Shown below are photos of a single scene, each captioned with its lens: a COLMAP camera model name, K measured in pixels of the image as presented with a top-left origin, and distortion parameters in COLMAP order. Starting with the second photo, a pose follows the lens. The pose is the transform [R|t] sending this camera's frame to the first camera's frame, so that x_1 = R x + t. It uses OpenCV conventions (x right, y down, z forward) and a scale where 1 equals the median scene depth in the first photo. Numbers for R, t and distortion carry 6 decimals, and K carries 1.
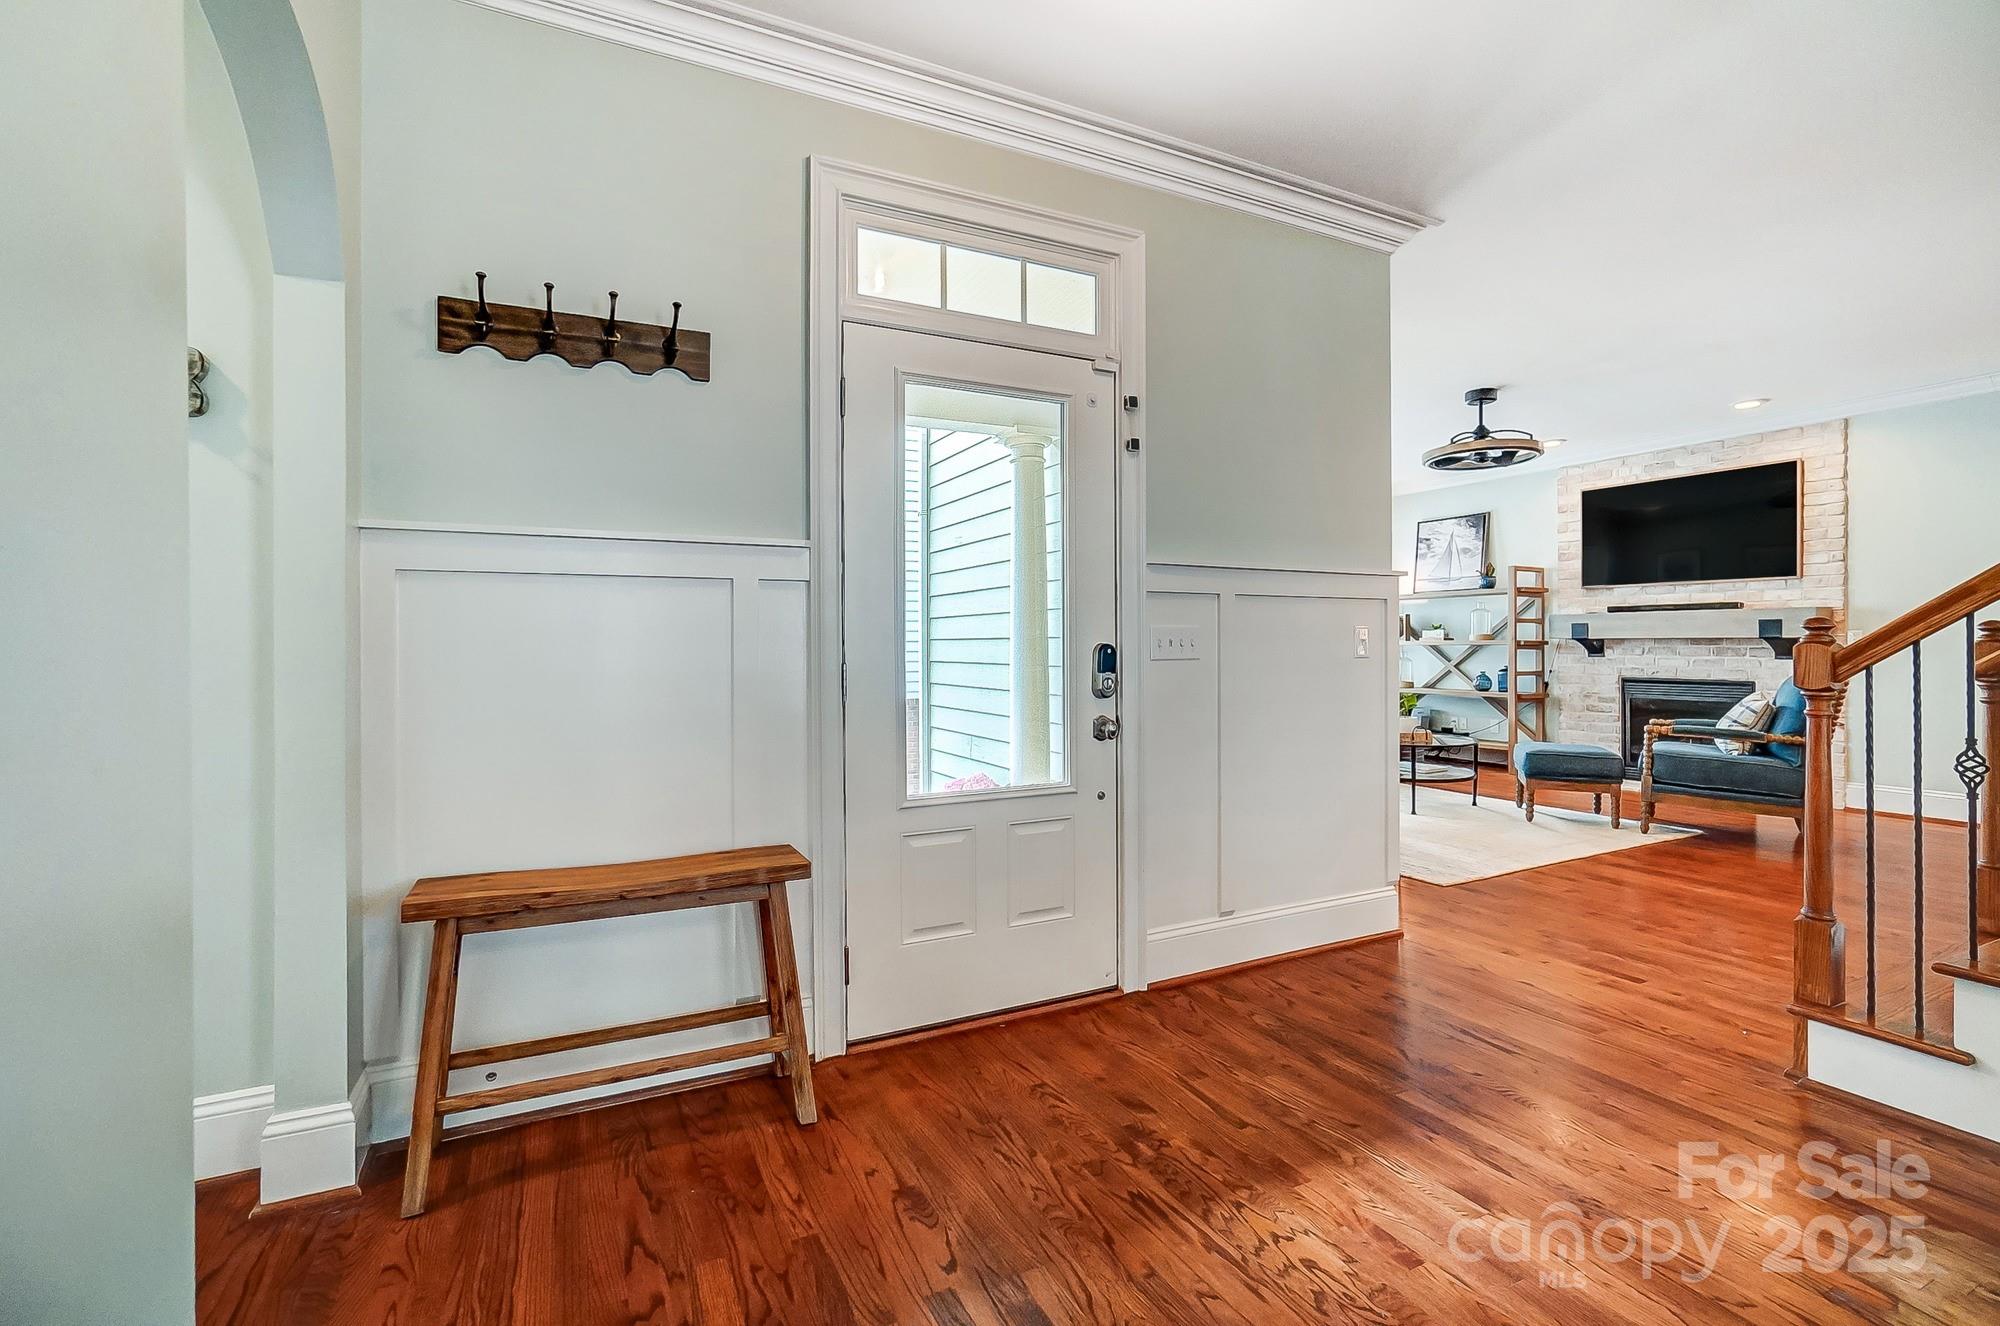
lens RADIAL K [[913.9, 0, 1008.0], [0, 913.9, 650.8], [0, 0, 1]] dist [-0.000844, 0.000183]
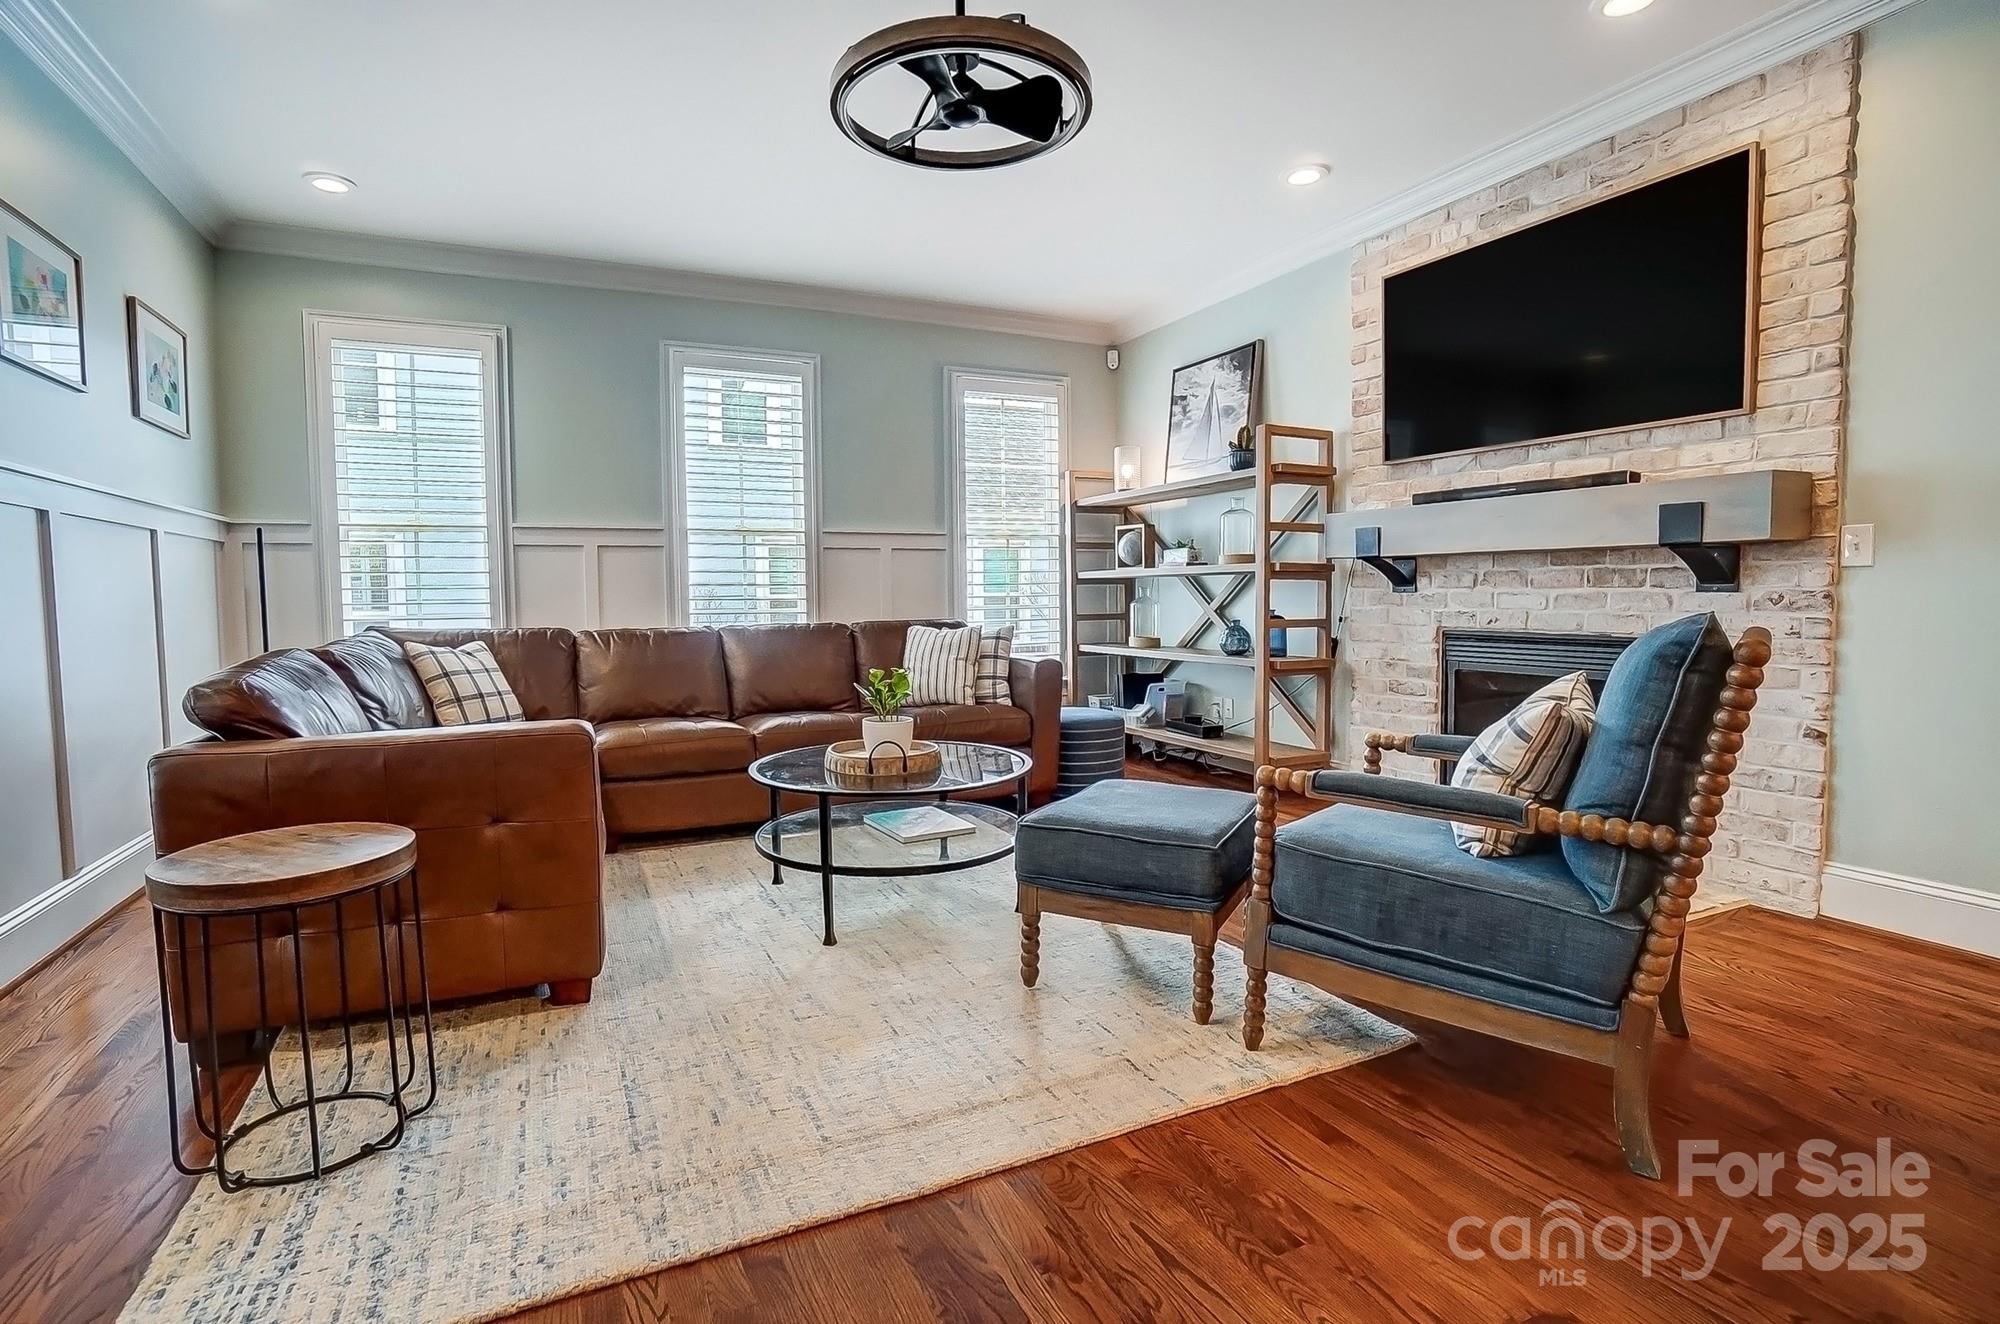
lens RADIAL K [[969.3, 0, 1005.5], [0, 969.3, 663.5], [0, 0, 1]] dist [-0.027330, 0.002503]
pose [[0.999806, -0.006431, -0.018616, 0.427556], [0.007667, 0.997713, 0.067153, 0.009039], [0.018141, -0.067283, 0.997569, 0.433212]]
